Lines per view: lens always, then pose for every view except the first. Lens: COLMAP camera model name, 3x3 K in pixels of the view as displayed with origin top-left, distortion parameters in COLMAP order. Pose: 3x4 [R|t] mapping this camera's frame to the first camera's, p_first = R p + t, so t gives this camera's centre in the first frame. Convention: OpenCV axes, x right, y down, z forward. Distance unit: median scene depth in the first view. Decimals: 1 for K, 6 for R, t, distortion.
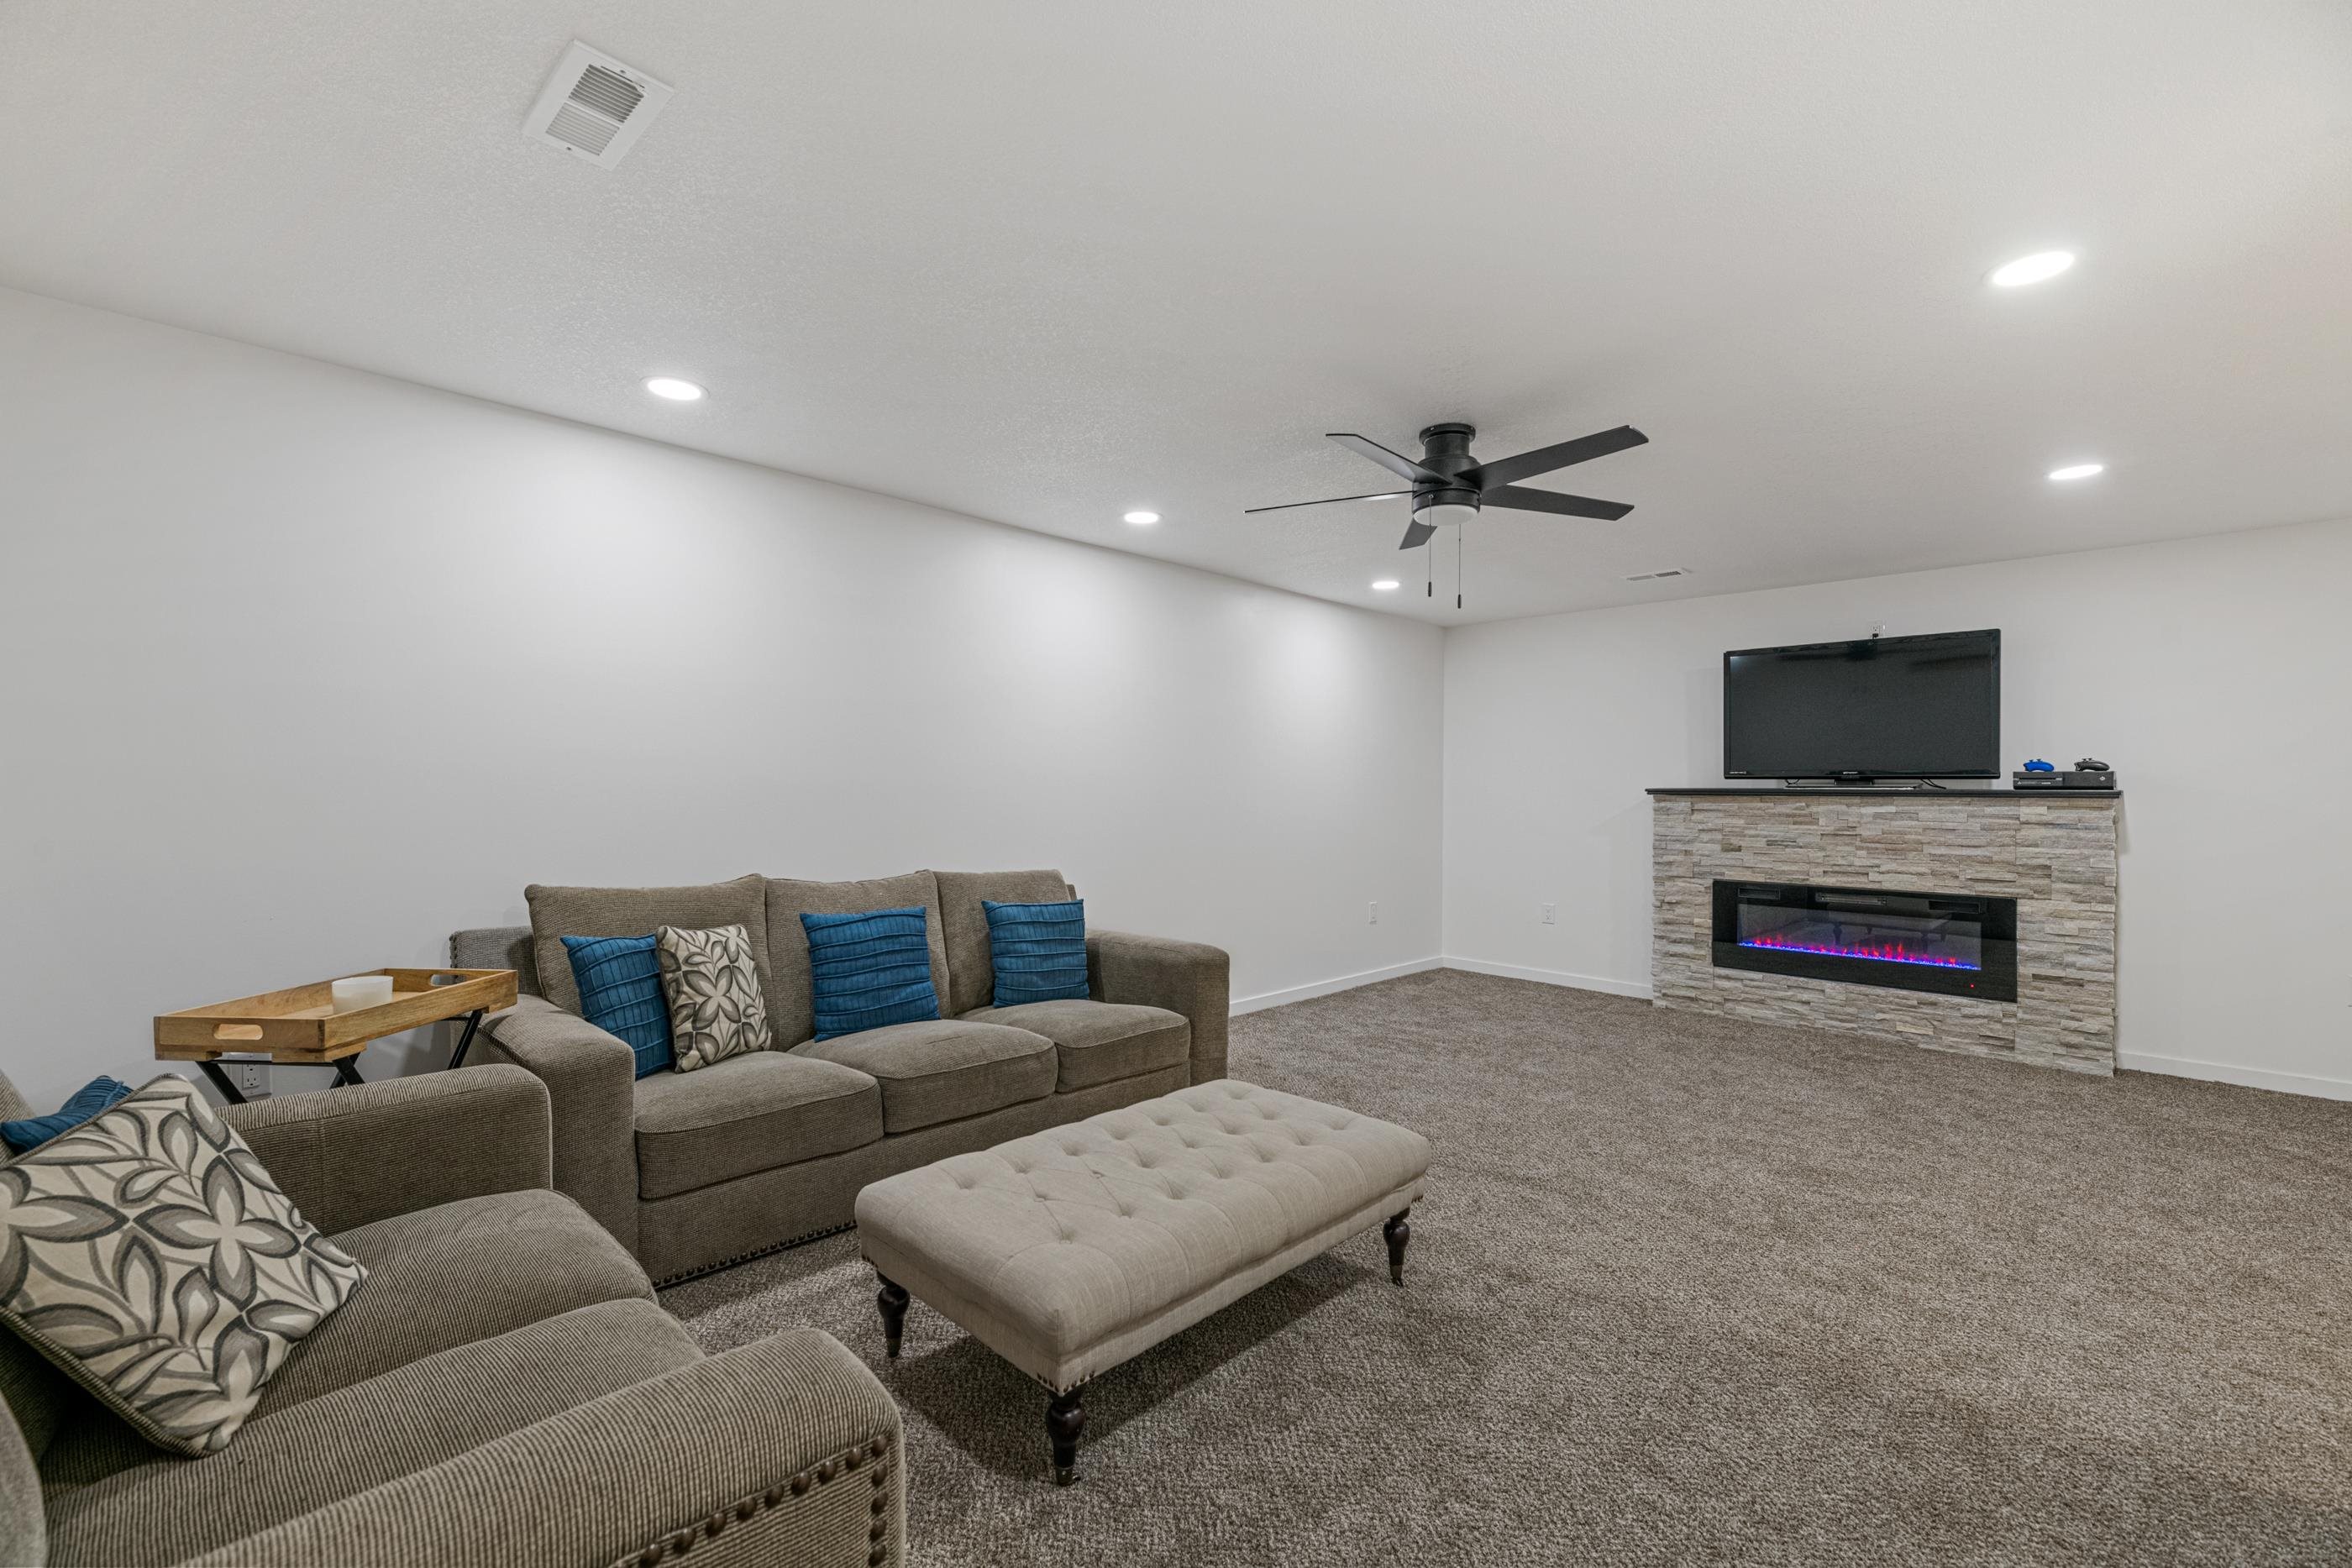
lens RADIAL K [[988.2, 0, 1176.0], [0, 988.2, 784.0], [0, 0, 1]] dist [-0.005678, -0.000346]
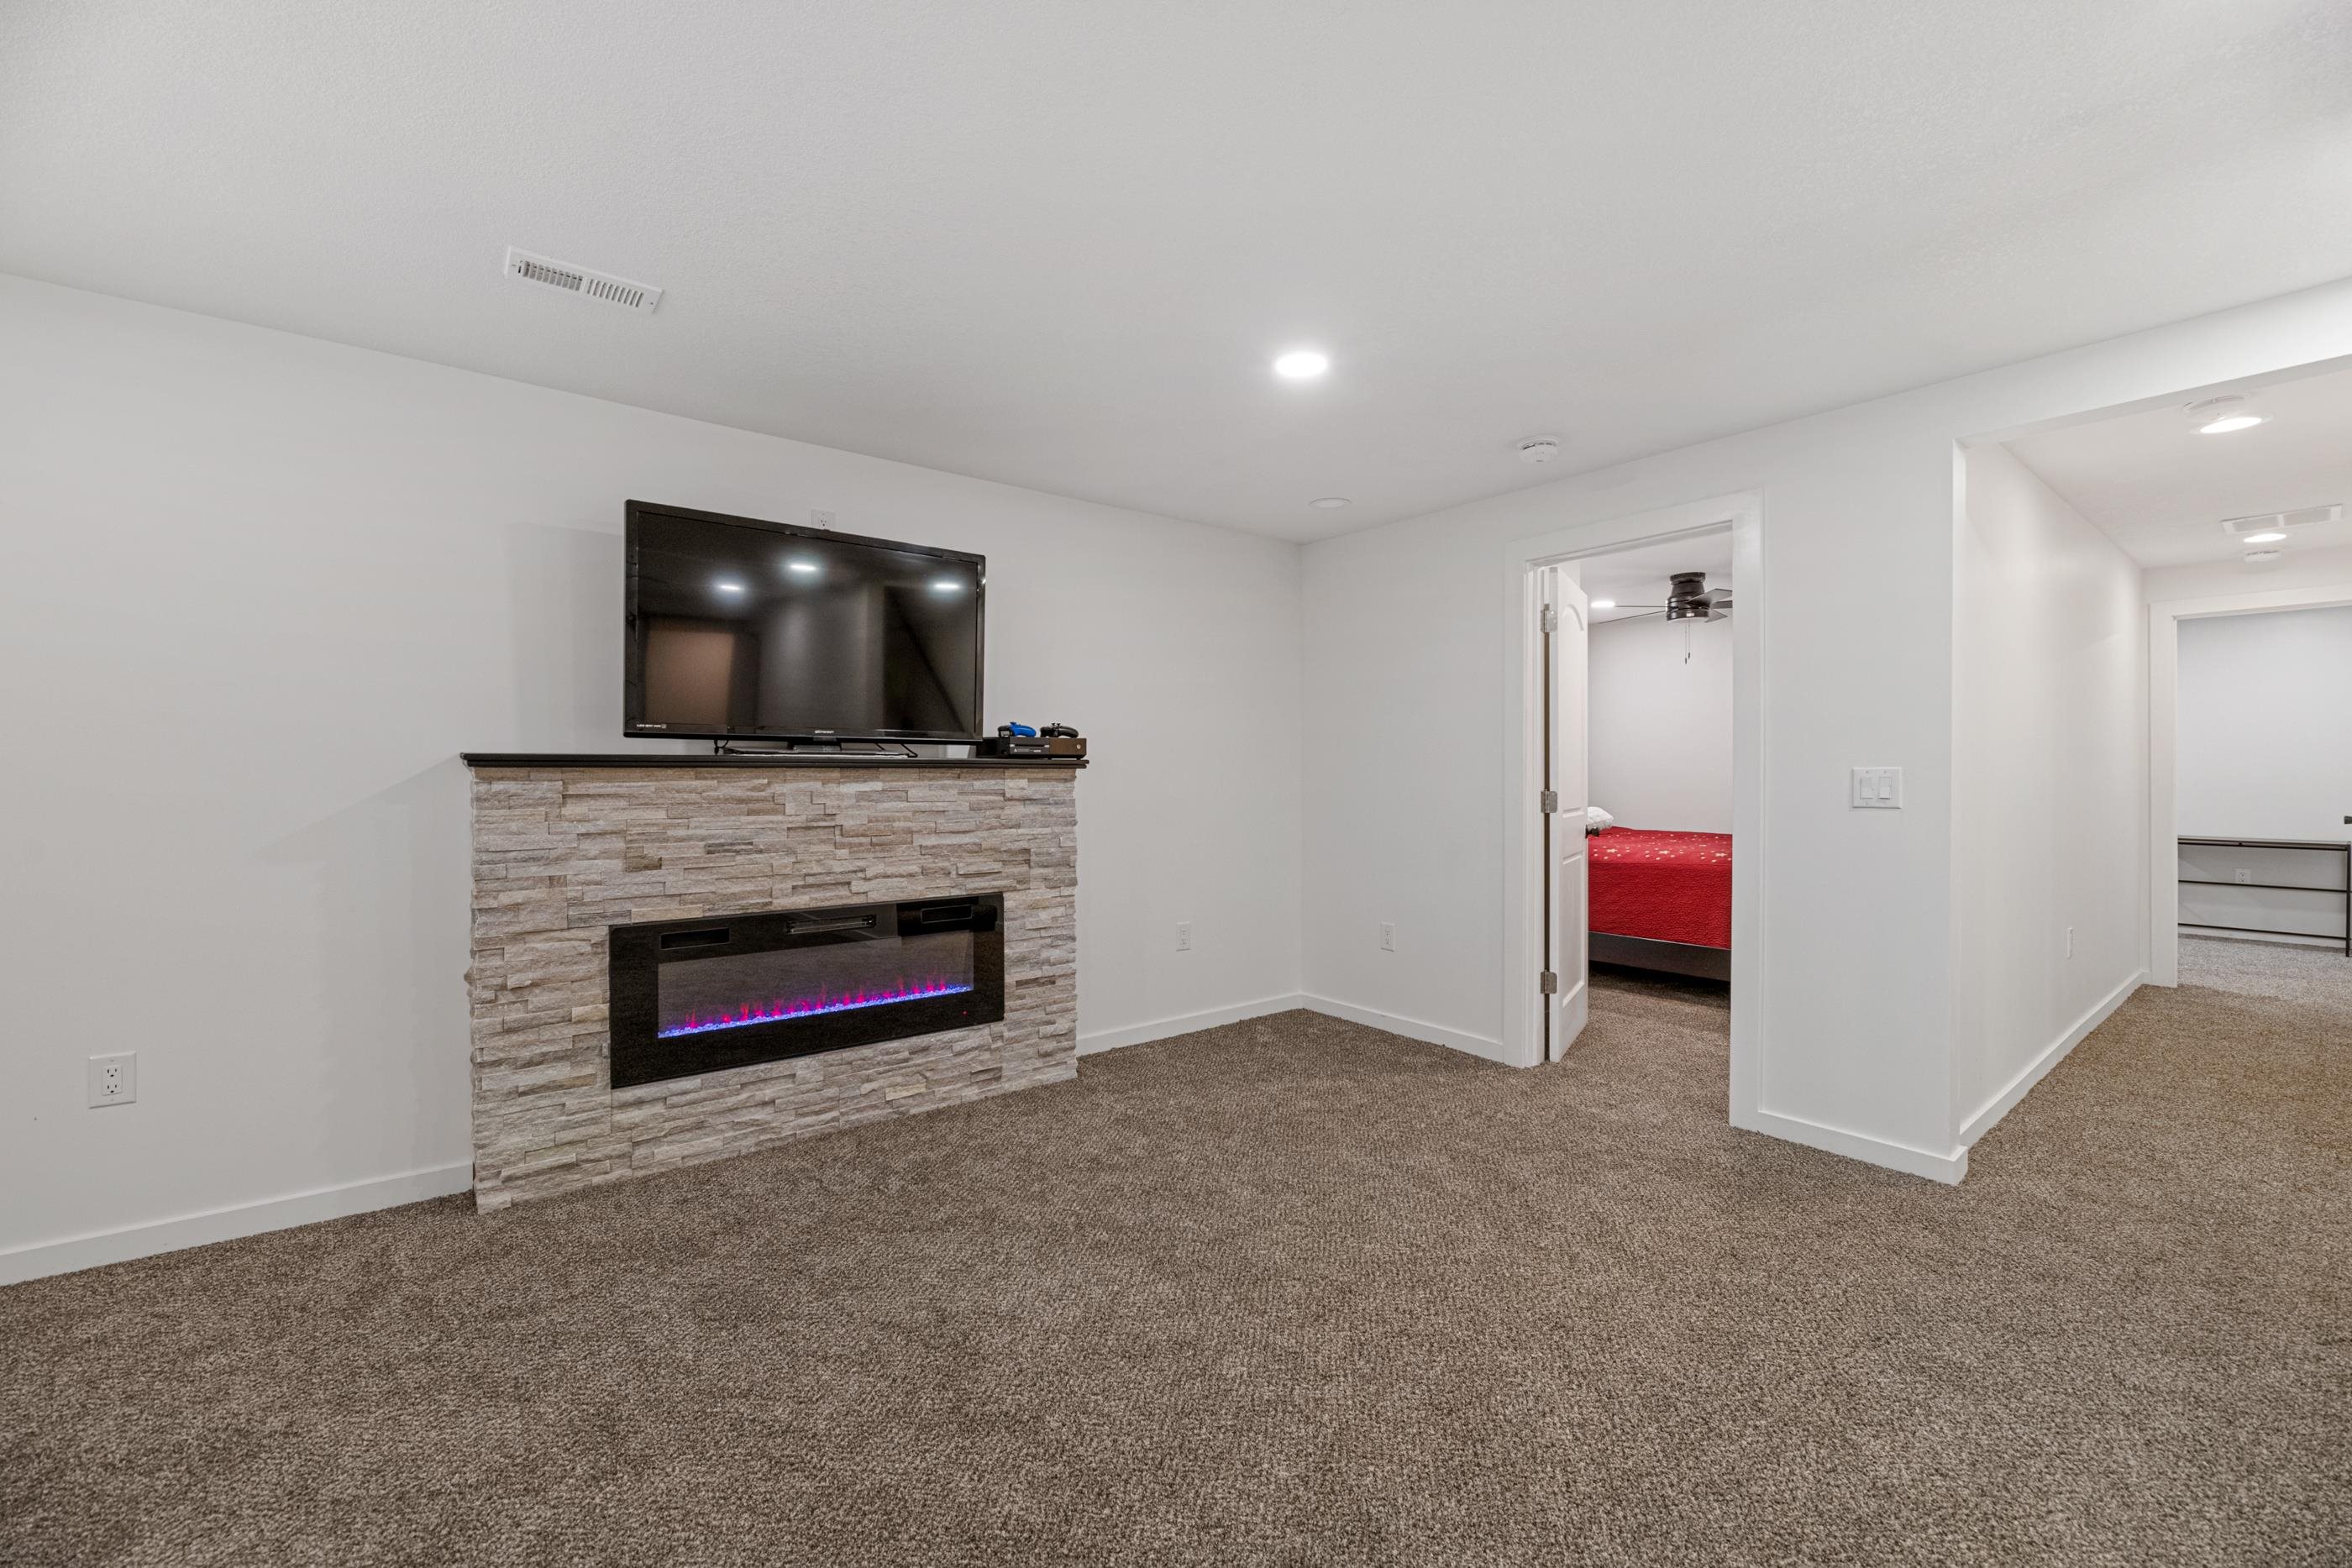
lens RADIAL K [[955.6, 0, 1177.2], [0, 955.6, 787.8], [0, 0, 1]] dist [-0.000636, -0.000567]
pose [[0.124565, -0.022537, 0.991955, 0.084953], [-0.004921, 0.999716, 0.023332, 0.009969], [-0.992199, -0.007788, 0.124419, 0.697859]]
